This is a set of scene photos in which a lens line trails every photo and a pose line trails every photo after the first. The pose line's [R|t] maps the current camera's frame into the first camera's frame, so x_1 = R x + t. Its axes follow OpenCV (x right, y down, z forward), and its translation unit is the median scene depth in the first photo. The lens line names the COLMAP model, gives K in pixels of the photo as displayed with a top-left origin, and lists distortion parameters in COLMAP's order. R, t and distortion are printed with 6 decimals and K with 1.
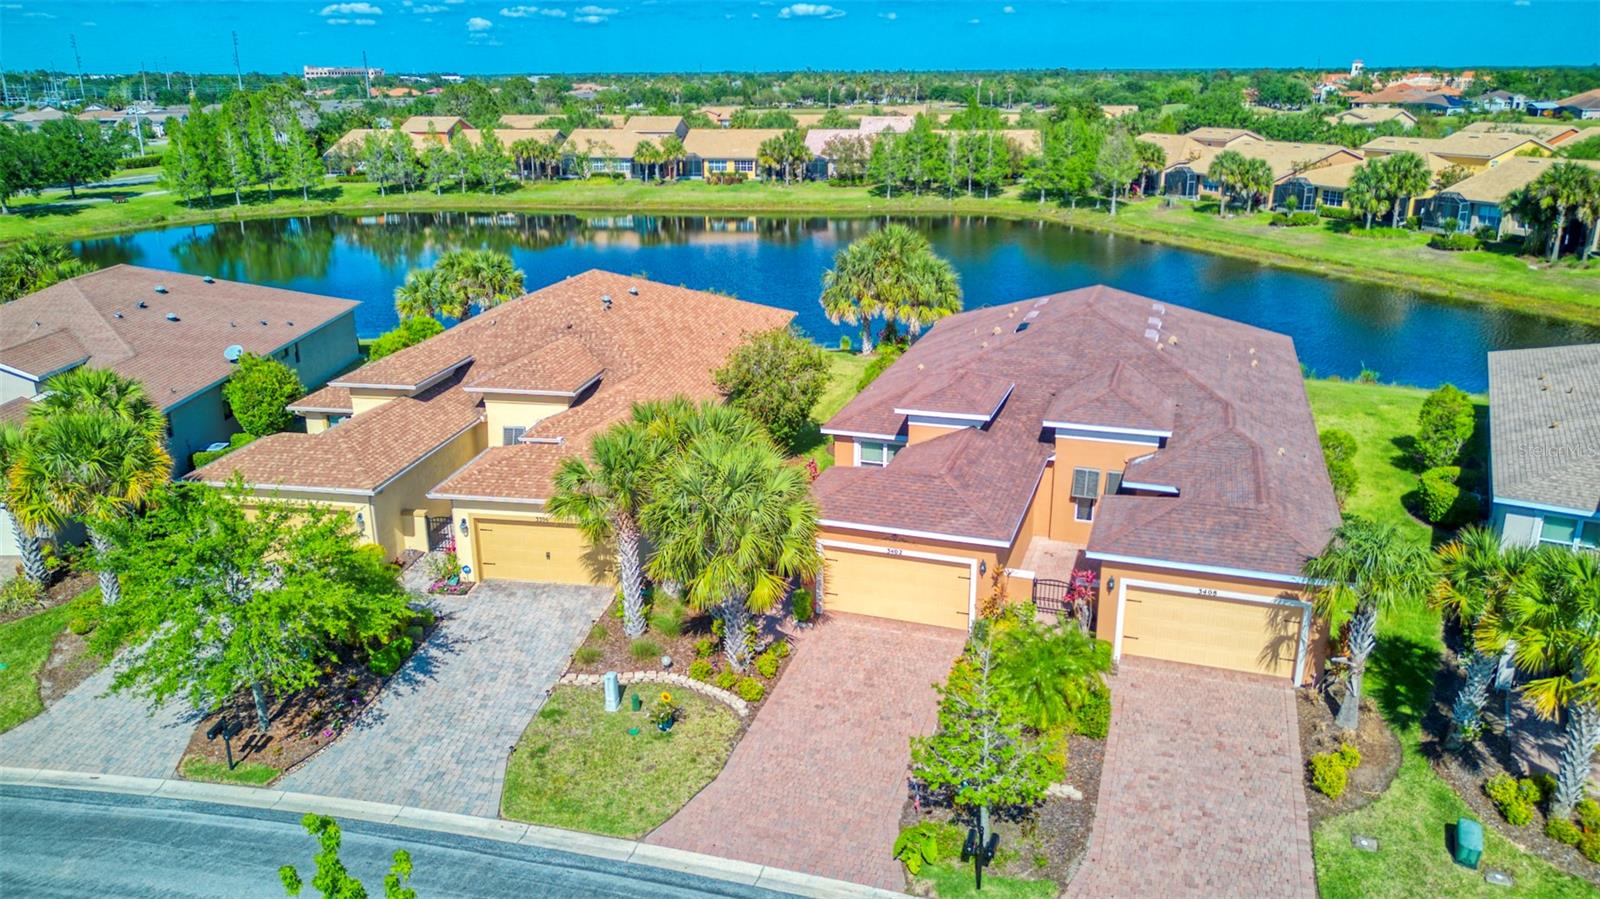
lens RADIAL K [[1149.1, 0, 796.8], [0, 1149.1, 443.9], [0, 0, 1]] dist [0.005531, -0.002282]
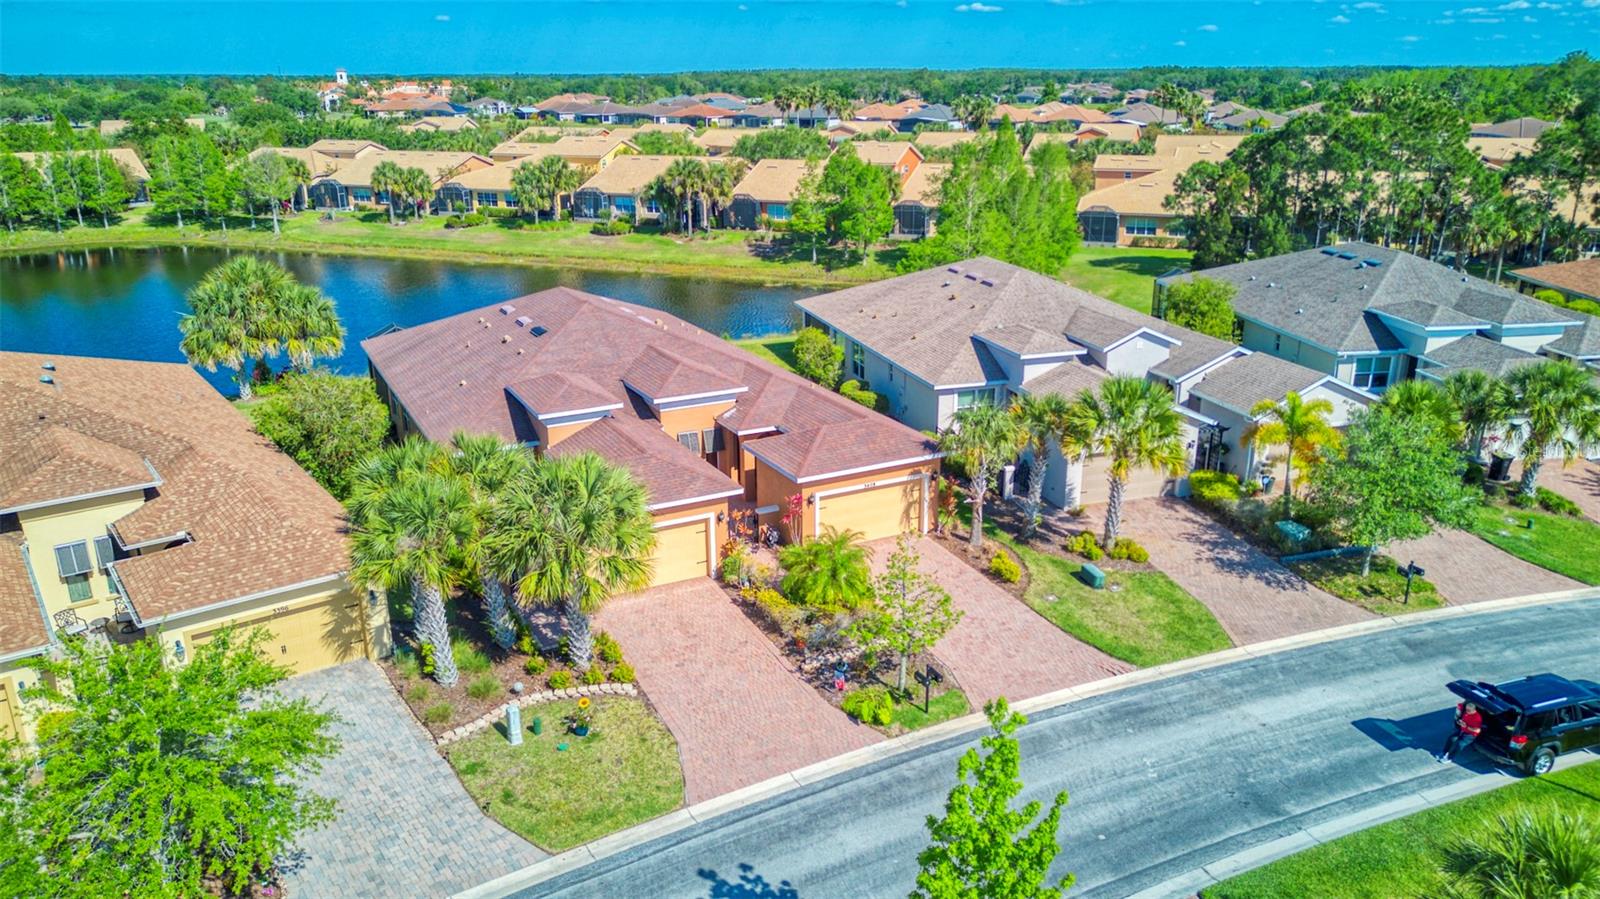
lens RADIAL K [[1149.1, 0, 796.8], [0, 1149.1, 443.9], [0, 0, 1]] dist [0.005531, -0.002282]
pose [[0.685617, -0.218481, 0.694403, -0.151899], [0.222234, 0.971181, 0.086142, -0.013152], [-0.693211, 0.095259, 0.714412, 0.020292]]
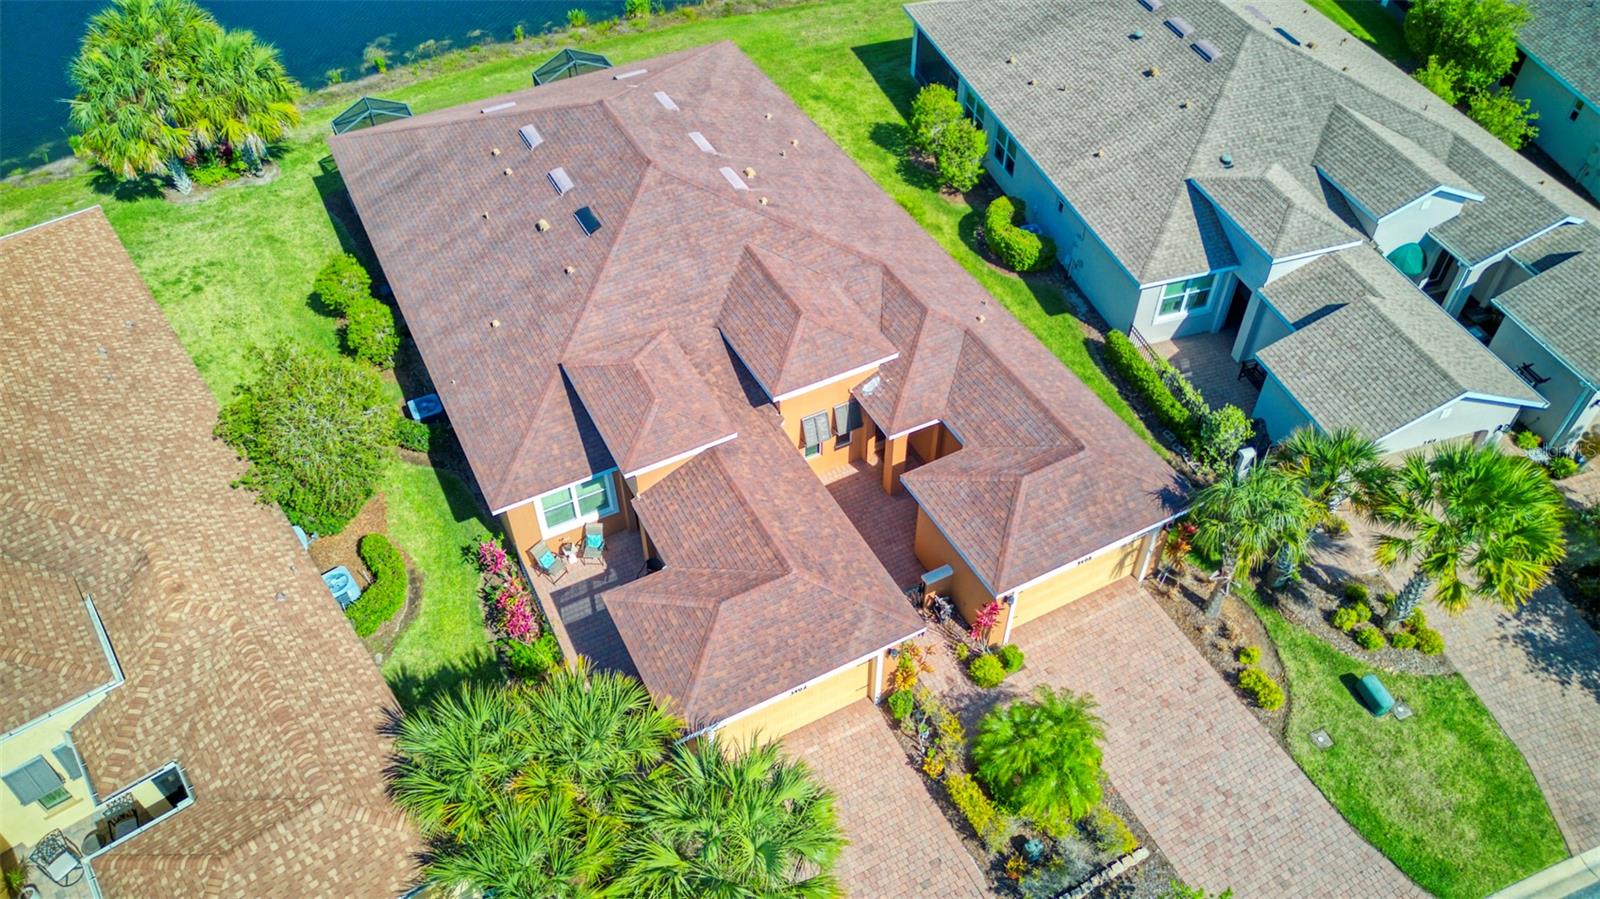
lens RADIAL K [[1149.1, 0, 796.8], [0, 1149.1, 443.9], [0, 0, 1]] dist [0.005531, -0.002282]
pose [[0.684792, -0.519765, 0.510788, -0.064587], [0.224508, 0.817300, 0.530675, -0.128705], [-0.693294, -0.248726, 0.676372, 0.125274]]
